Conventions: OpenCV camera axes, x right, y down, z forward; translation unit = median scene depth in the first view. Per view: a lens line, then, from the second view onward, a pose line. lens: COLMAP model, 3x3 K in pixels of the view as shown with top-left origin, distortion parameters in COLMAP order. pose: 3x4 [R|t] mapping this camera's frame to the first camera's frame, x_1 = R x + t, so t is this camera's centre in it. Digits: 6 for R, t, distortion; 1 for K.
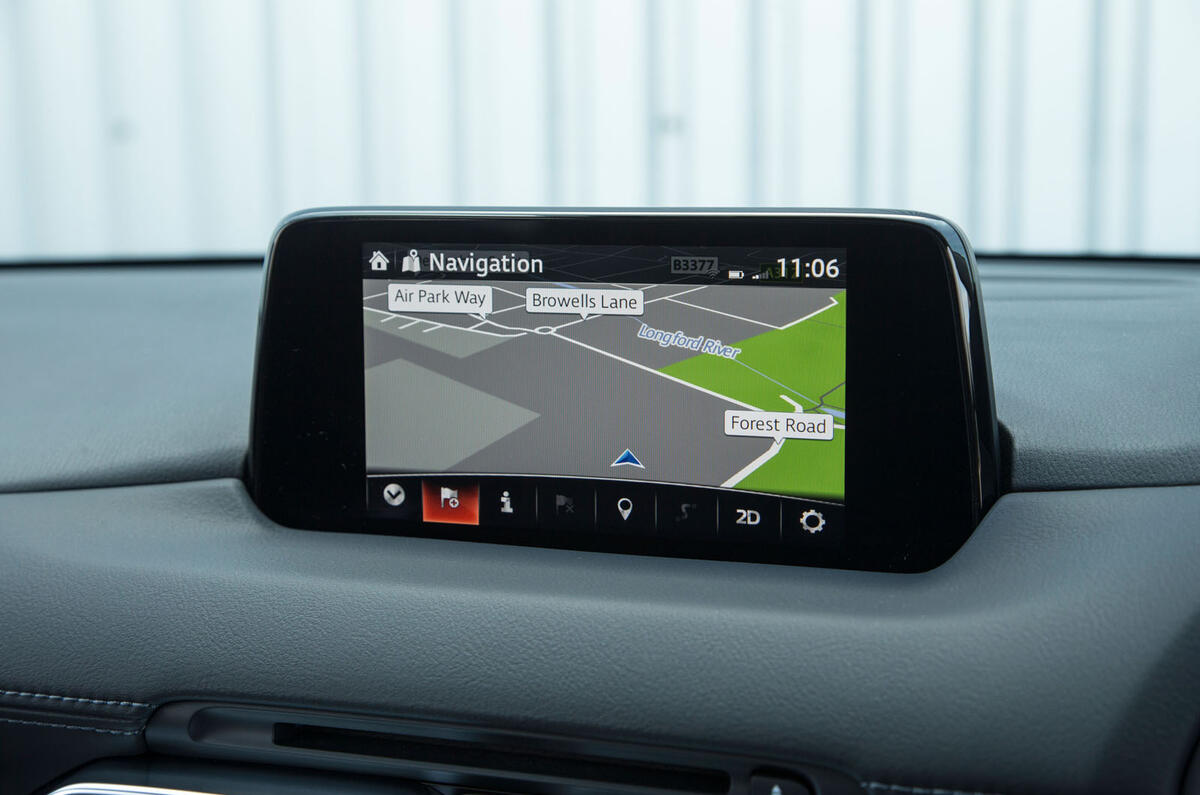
lens RADIAL K [[2262.9, 0, 605.5], [0, 2262.9, 402.3], [0, 0, 1]] dist [0.168426, 0.000000]
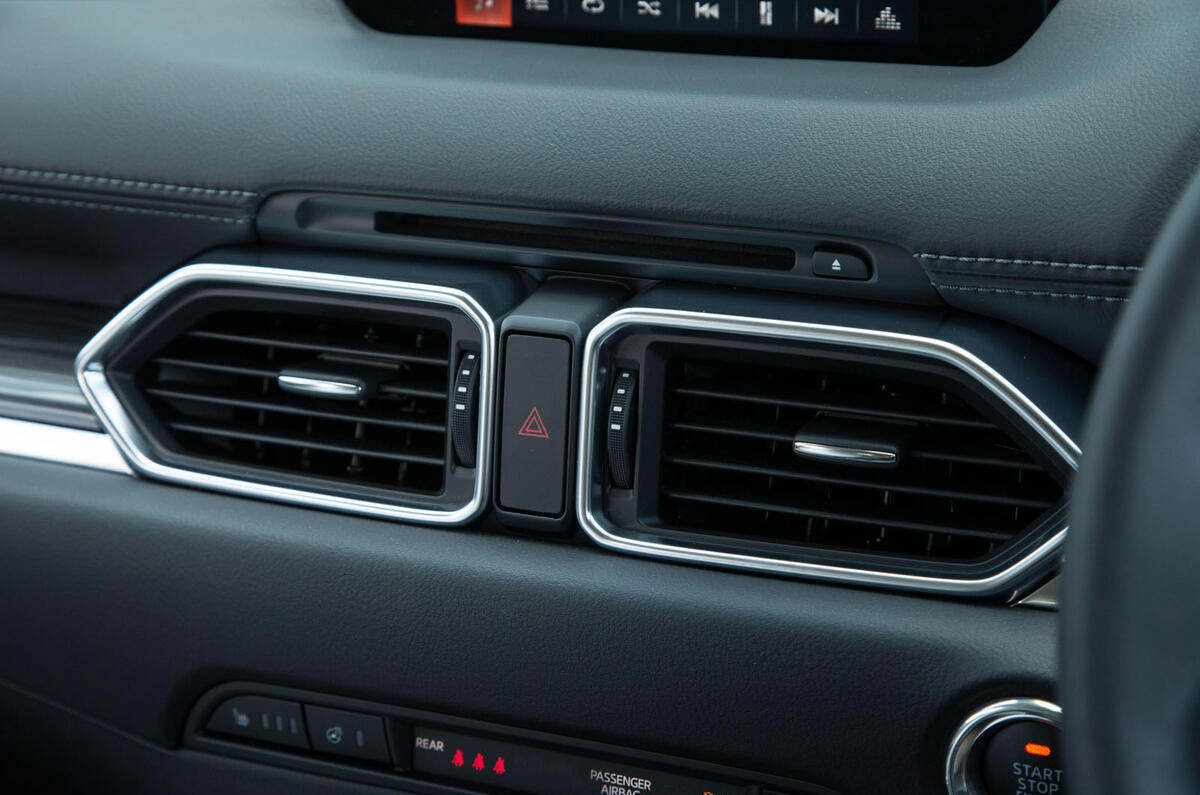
lens RADIAL K [[2634.8, 0, 593.4], [0, 2634.8, 392.0], [0, 0, 1]] dist [0.260149, 0.000000]
pose [[0.998201, 0.002014, -0.059928, 0.033068], [0.008216, 0.985418, 0.169955, 0.015037], [0.059397, -0.170141, 0.983628, -0.239526]]
